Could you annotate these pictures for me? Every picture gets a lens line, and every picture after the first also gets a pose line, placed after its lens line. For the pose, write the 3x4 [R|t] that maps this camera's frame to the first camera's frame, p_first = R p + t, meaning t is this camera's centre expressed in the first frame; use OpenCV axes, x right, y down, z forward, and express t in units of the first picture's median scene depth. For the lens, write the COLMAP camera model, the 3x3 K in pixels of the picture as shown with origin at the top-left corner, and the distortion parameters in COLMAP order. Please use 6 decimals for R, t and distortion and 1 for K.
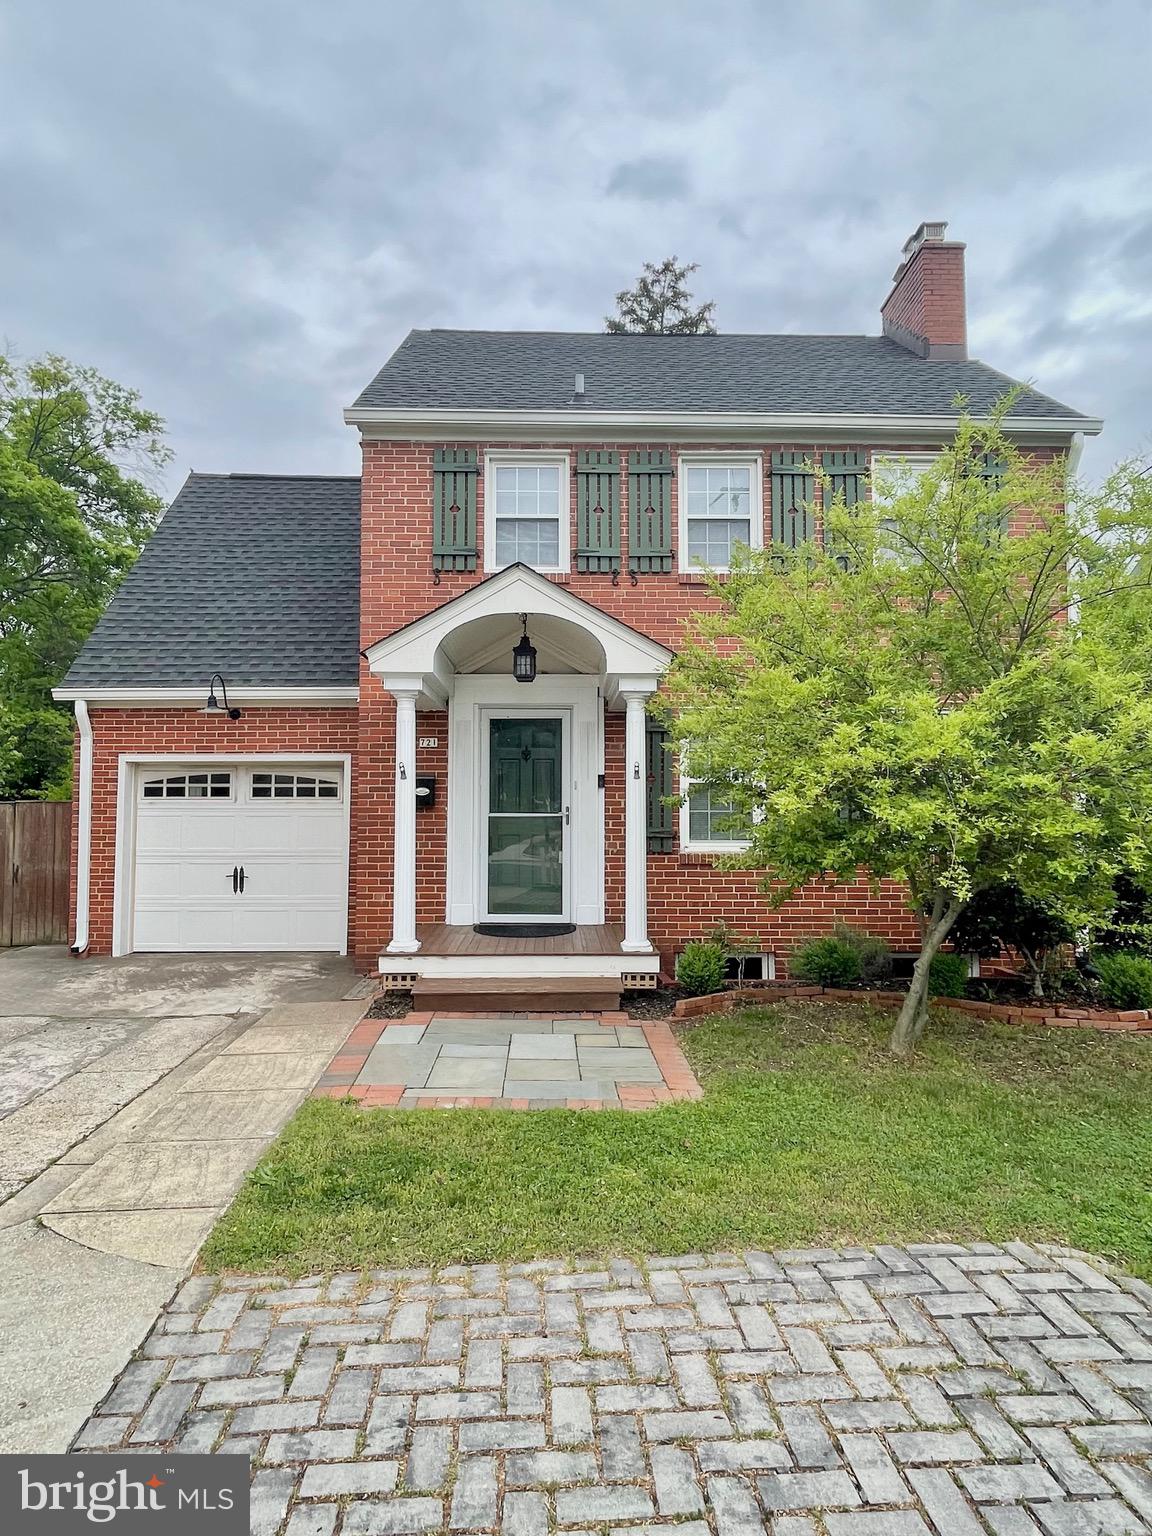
lens RADIAL K [[900.9, 0, 571.8], [0, 900.9, 761.5], [0, 0, 1]] dist [-0.005441, -0.002618]
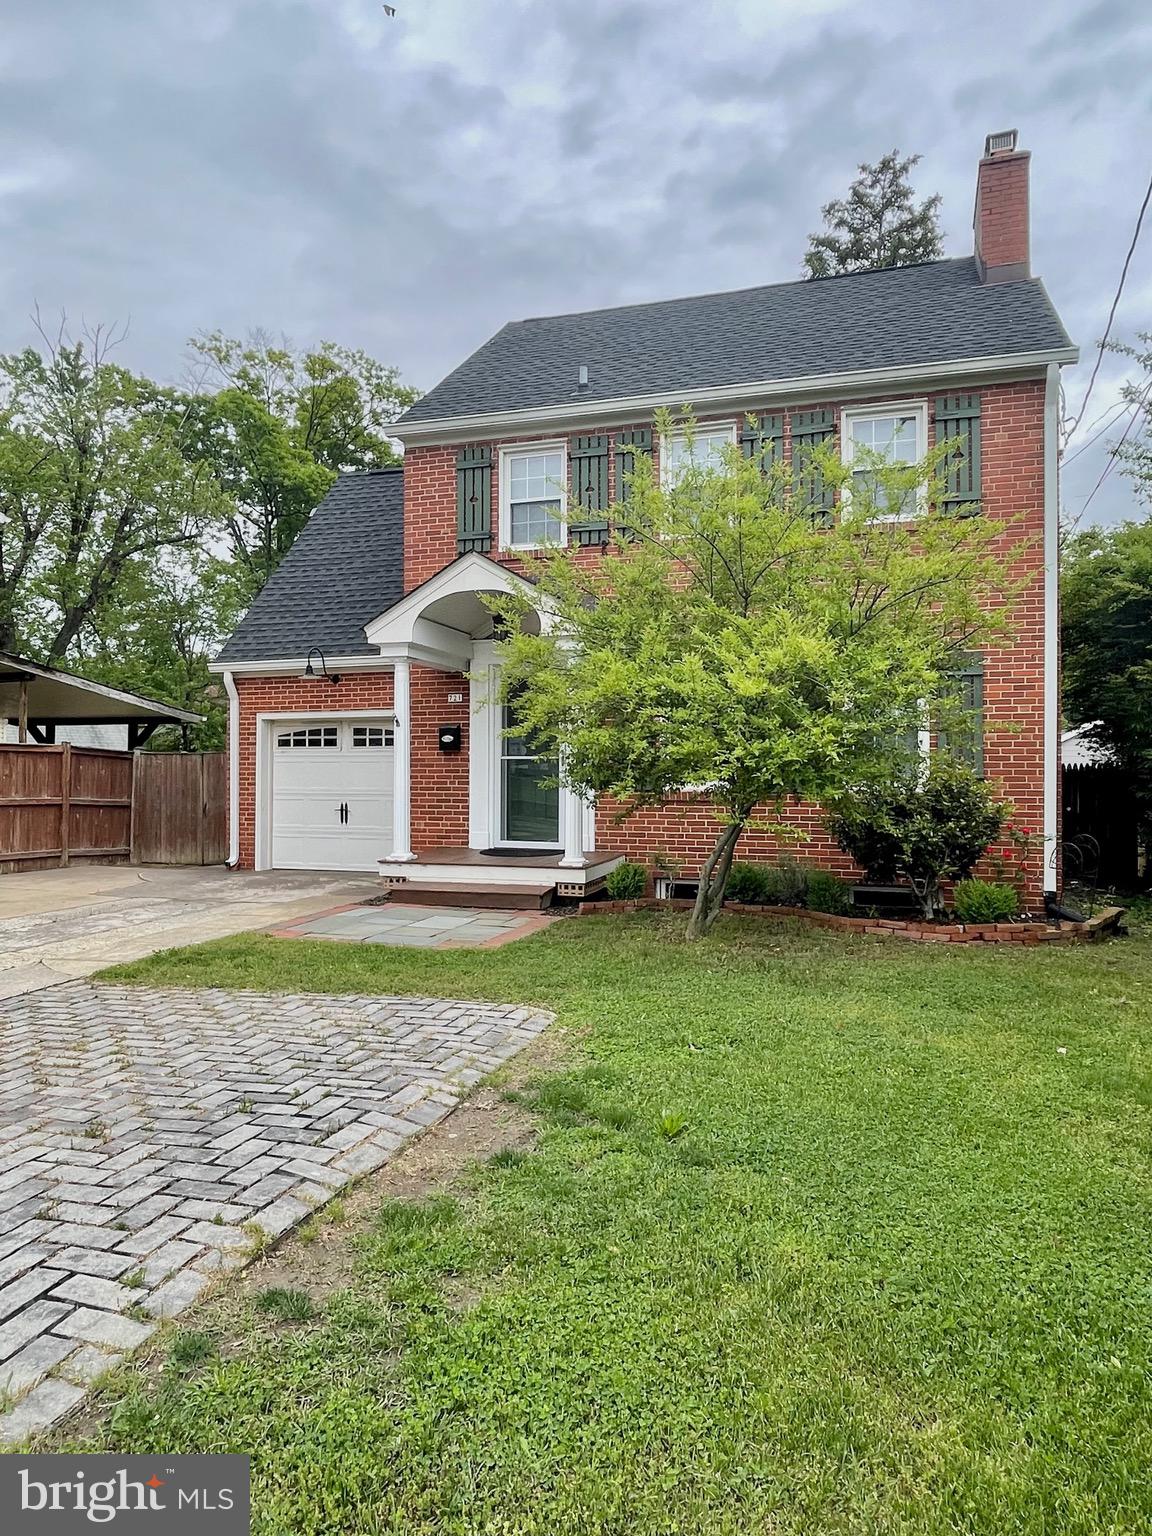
lens RADIAL K [[1005.2, 0, 584.1], [0, 1005.2, 771.6], [0, 0, 1]] dist [0.003566, -0.008992]
pose [[0.946631, -0.000607, -0.322320, 0.426429], [0.015490, 0.998928, 0.043612, 0.020893], [0.321948, -0.046277, 0.945626, -0.216373]]
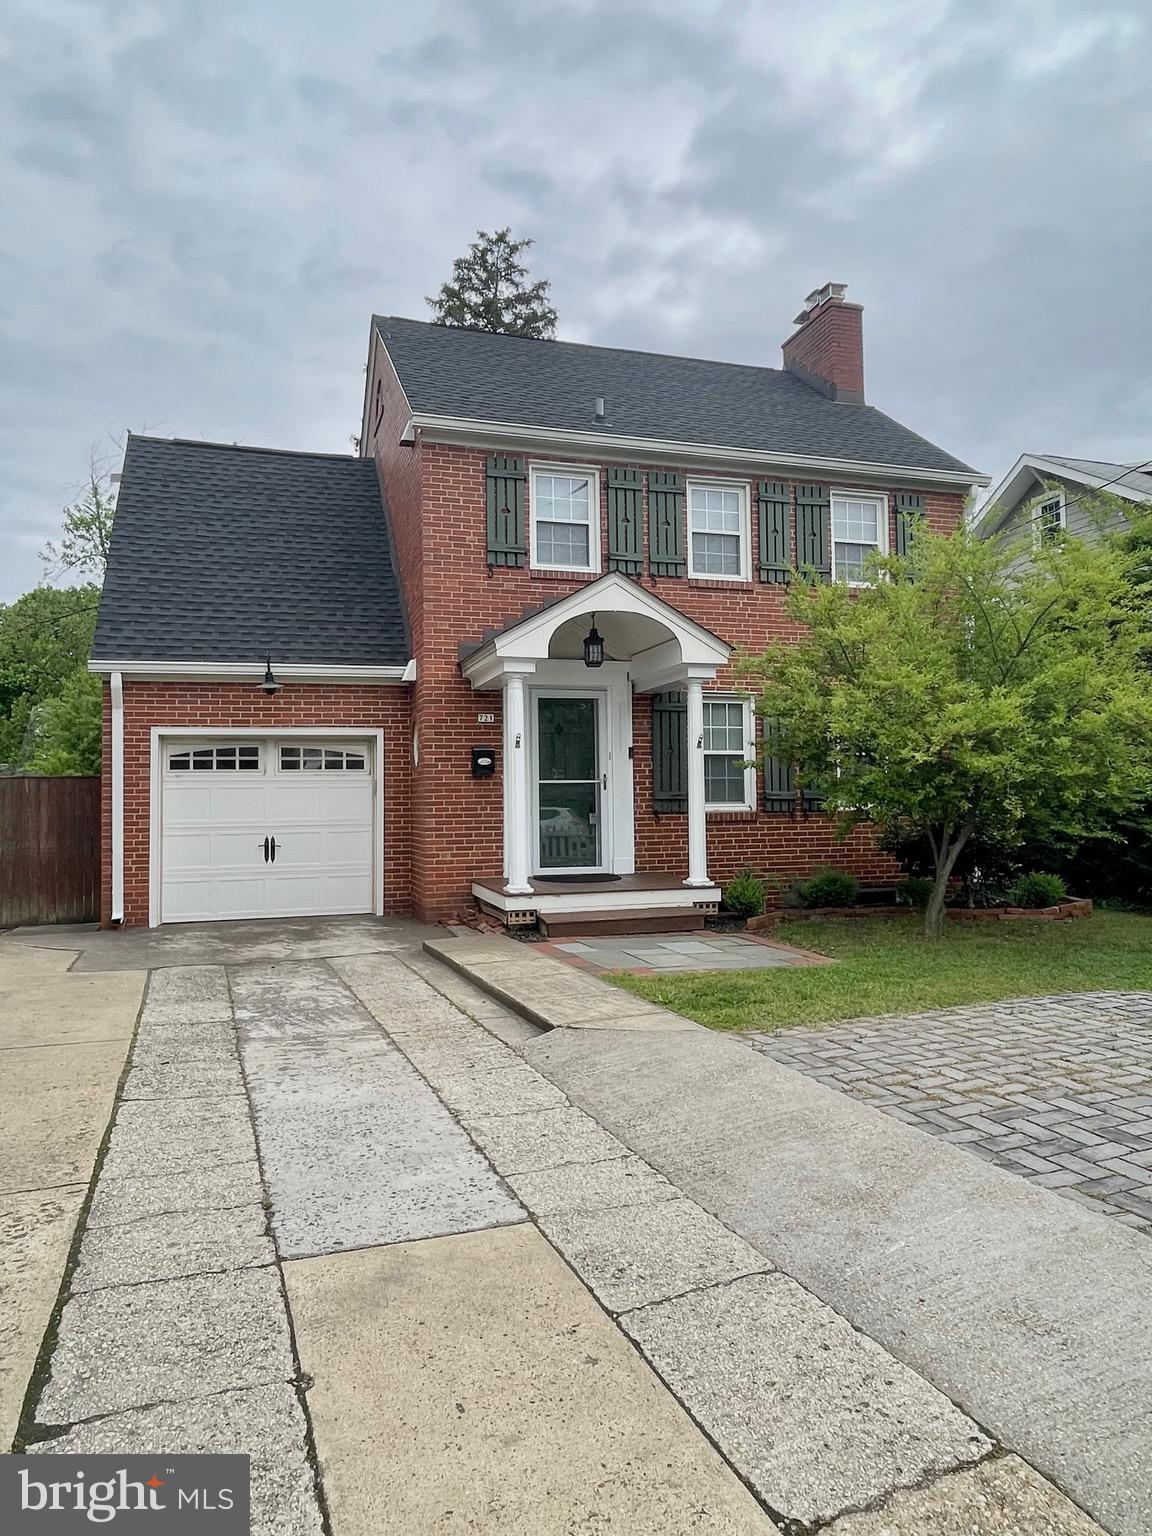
lens RADIAL K [[1005.2, 0, 571.1], [0, 1005.2, 769.3], [0, 0, 1]] dist [0.003566, -0.008992]
pose [[0.957807, -0.003930, 0.287387, -0.408409], [-0.001551, 0.999821, 0.018842, 0.018621], [-0.287409, -0.018493, 0.957629, -0.230958]]
